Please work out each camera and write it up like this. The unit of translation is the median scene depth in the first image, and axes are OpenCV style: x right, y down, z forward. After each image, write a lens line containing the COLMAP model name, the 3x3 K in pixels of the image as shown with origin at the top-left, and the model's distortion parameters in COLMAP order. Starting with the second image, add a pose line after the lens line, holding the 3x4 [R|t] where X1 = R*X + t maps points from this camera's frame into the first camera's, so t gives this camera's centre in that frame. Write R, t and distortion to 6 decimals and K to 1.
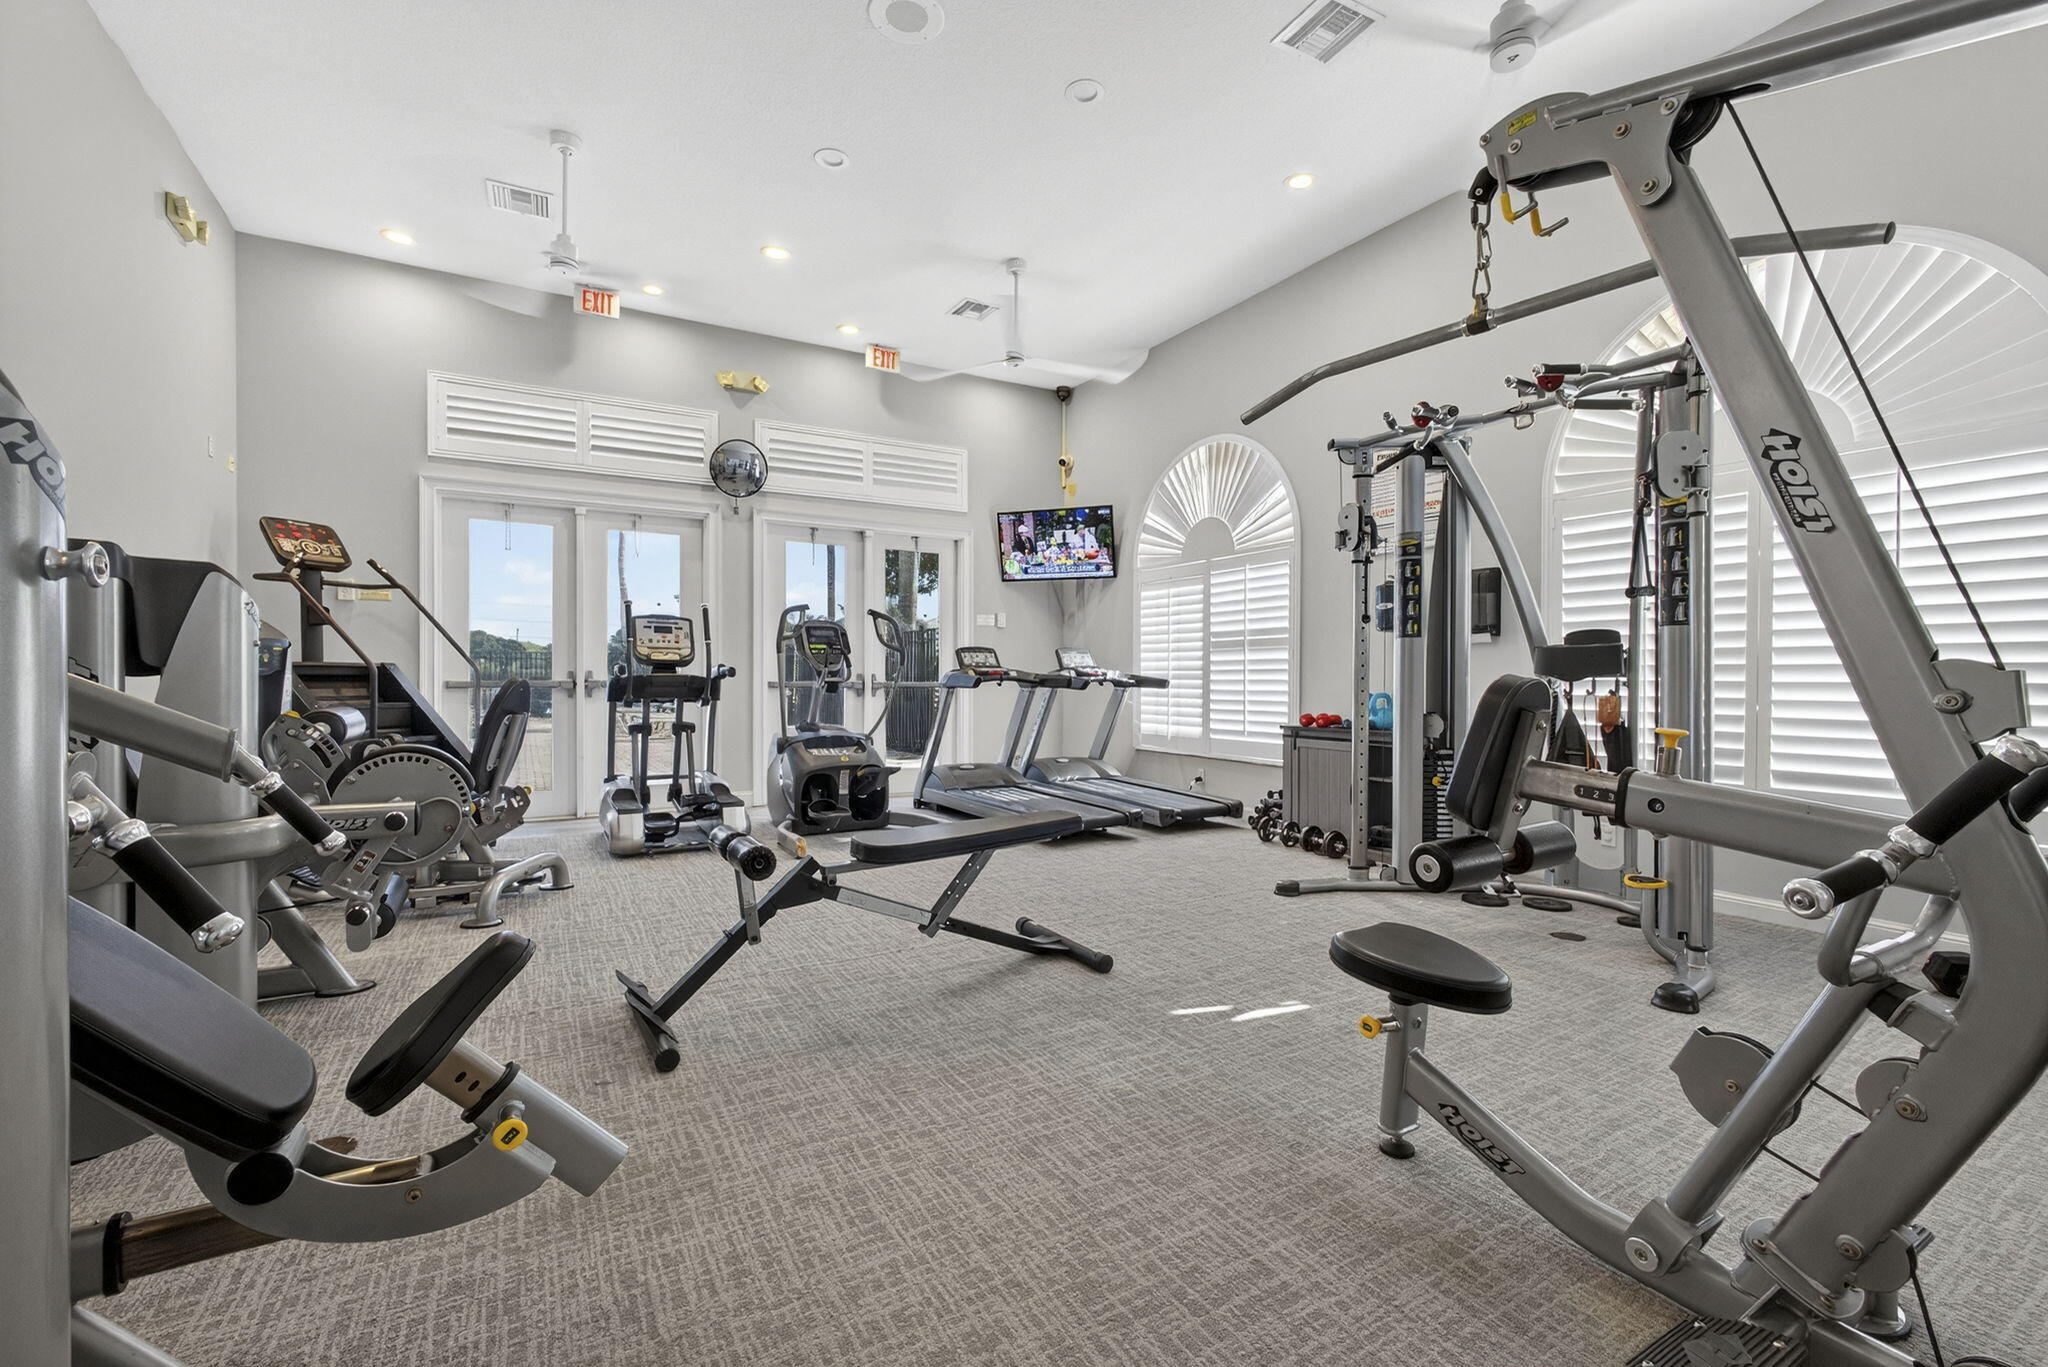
lens RADIAL K [[875.5, 0, 1024.1], [0, 875.5, 680.4], [0, 0, 1]] dist [-0.005988, 0.002030]
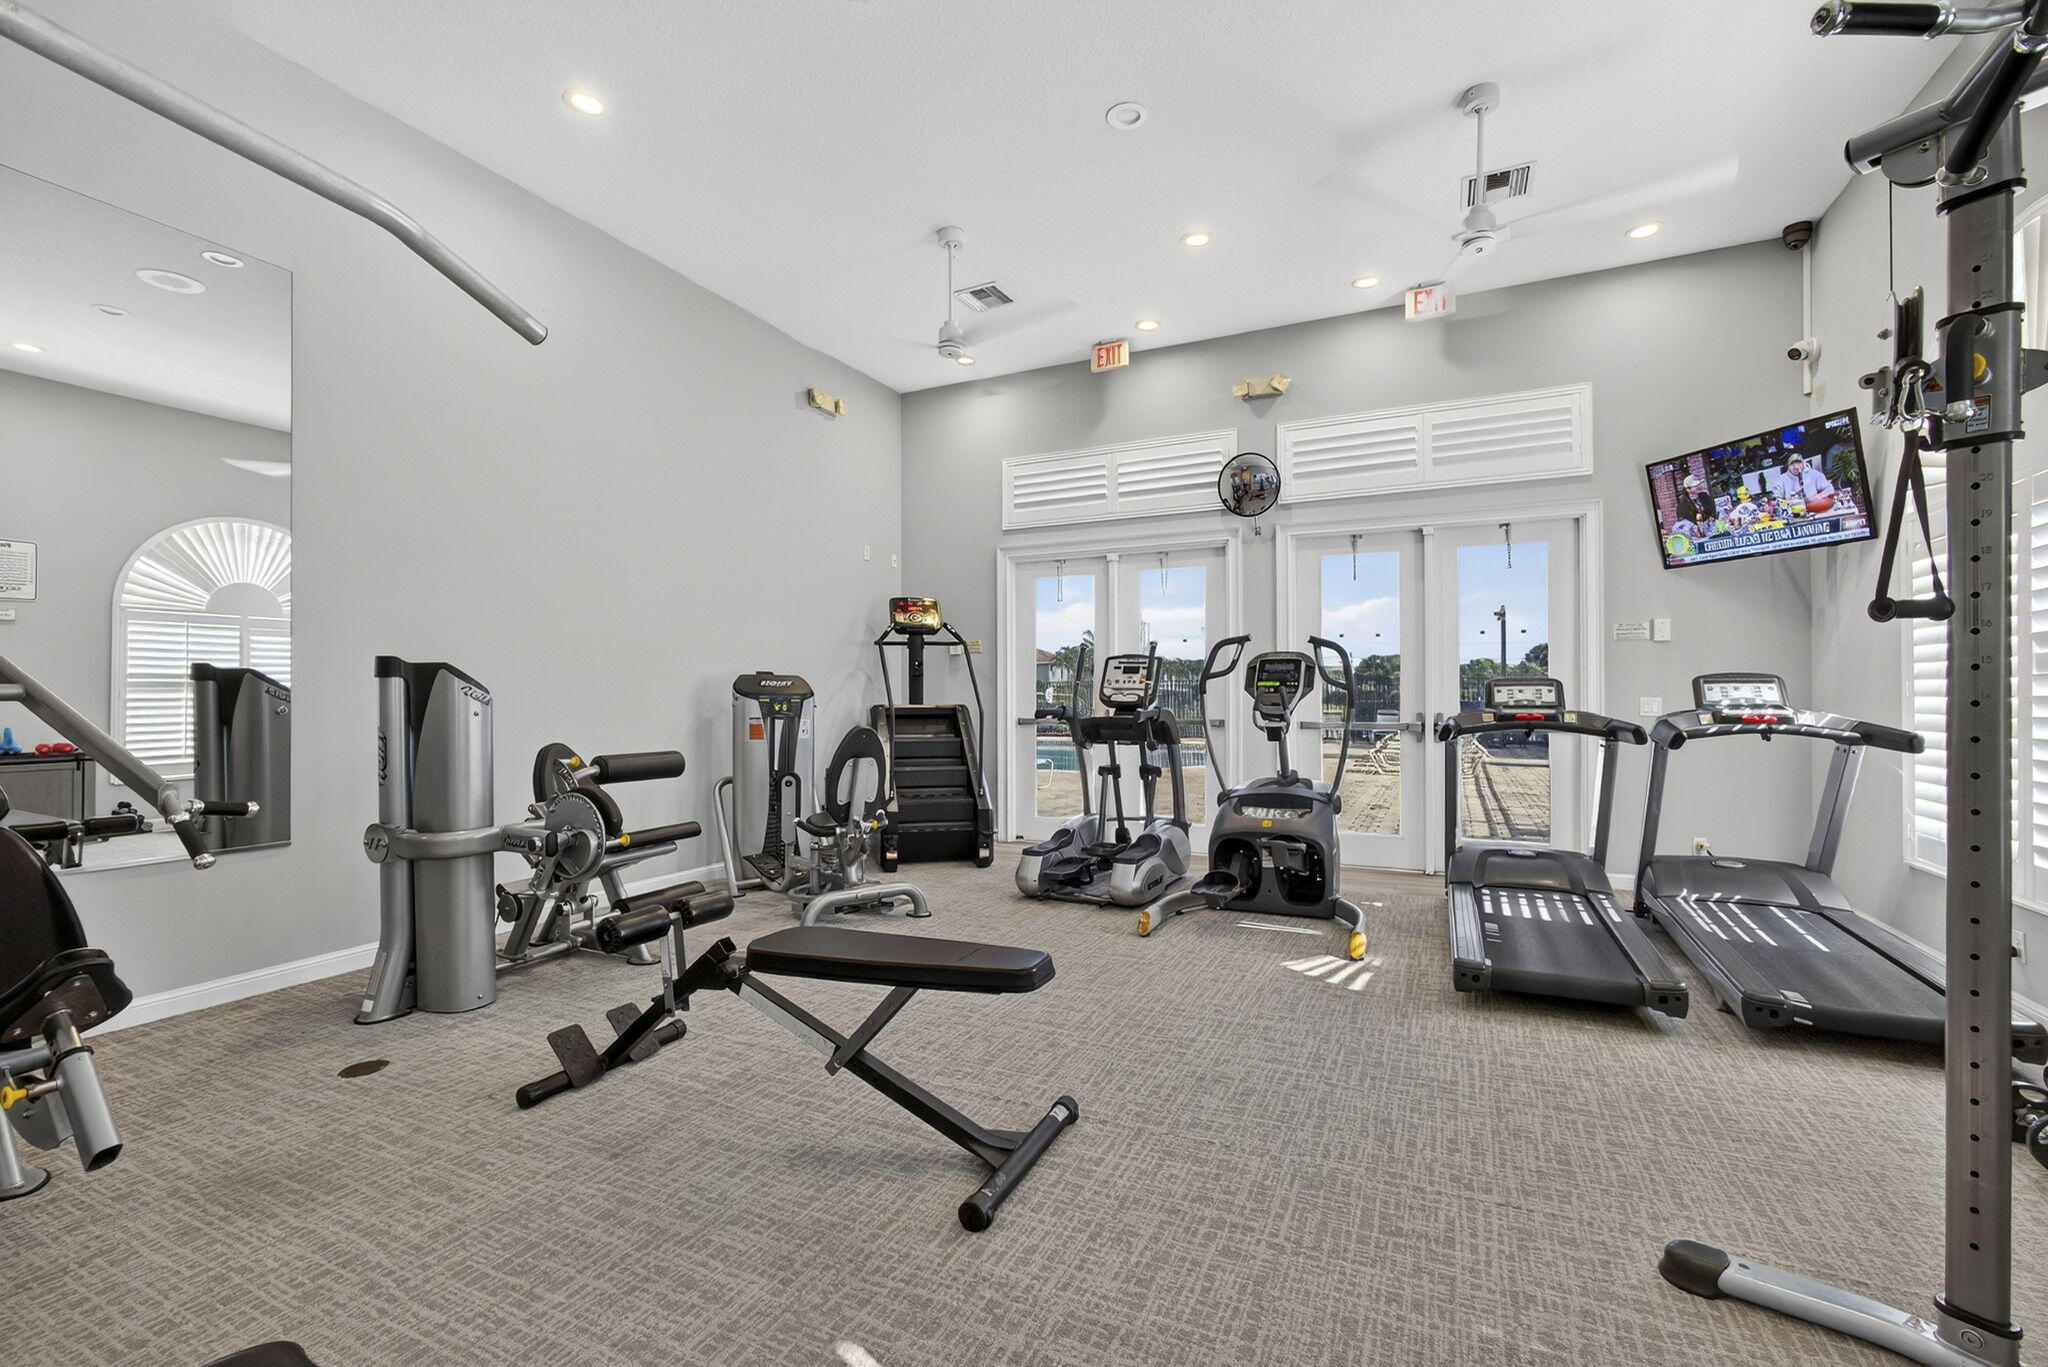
lens RADIAL K [[875.5, 0, 1022.7], [0, 875.5, 692.5], [0, 0, 1]] dist [-0.005988, 0.002030]
pose [[0.566294, -0.008065, -0.824164, 0.275118], [0.000224, 0.999954, -0.009631, -0.019422], [0.824203, 0.005270, 0.566269, 0.291542]]
